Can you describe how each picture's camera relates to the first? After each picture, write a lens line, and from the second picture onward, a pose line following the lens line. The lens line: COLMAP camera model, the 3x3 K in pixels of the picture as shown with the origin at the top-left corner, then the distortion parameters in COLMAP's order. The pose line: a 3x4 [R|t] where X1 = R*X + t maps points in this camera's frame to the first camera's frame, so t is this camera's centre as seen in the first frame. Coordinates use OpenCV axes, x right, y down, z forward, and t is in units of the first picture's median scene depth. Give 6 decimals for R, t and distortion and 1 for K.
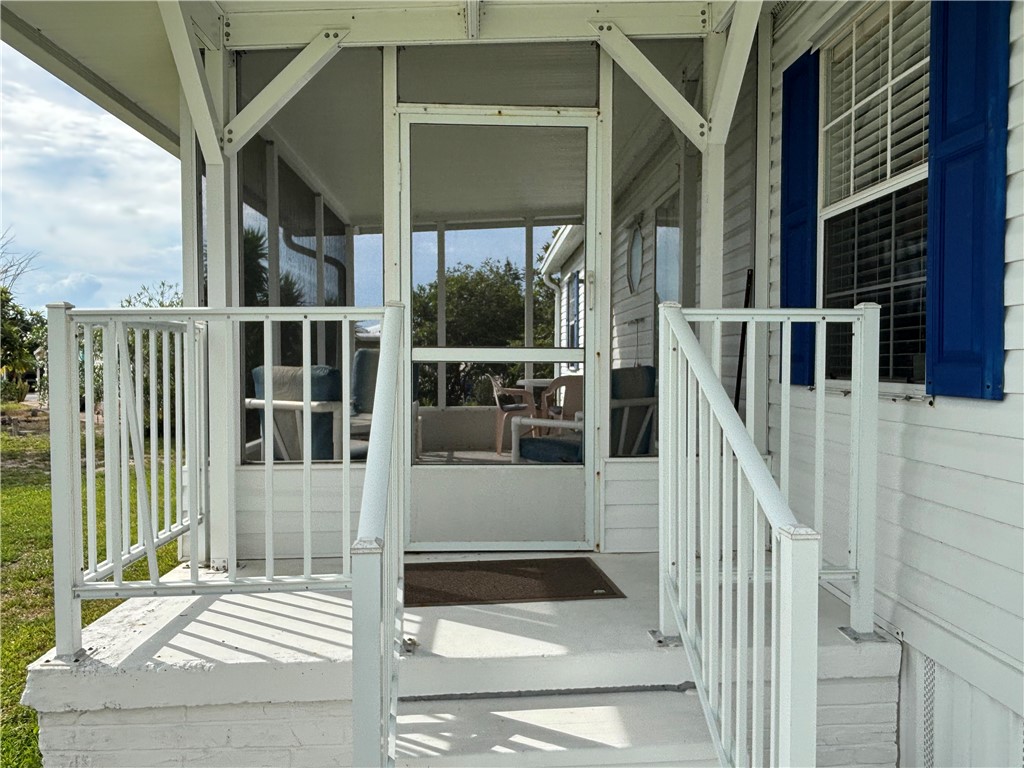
lens RADIAL K [[731.0, 0, 512.0], [0, 731.0, 384.0], [0, 0, 1]] dist [0.001074, 0.000125]
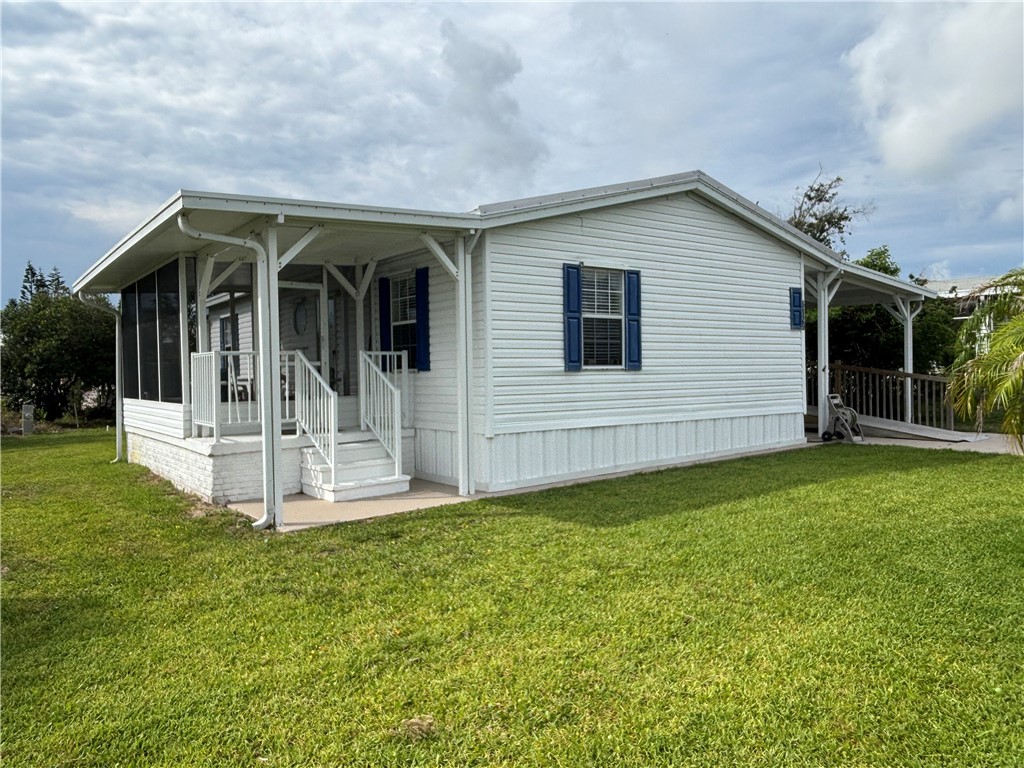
lens RADIAL K [[731.0, 0, 512.0], [0, 731.0, 384.0], [0, 0, 1]] dist [0.001074, 0.000125]
pose [[0.826945, -0.029729, 0.561496, -1.114553], [0.039839, 0.999189, -0.005771, 0.107792], [-0.560870, 0.027142, 0.827459, -2.294016]]
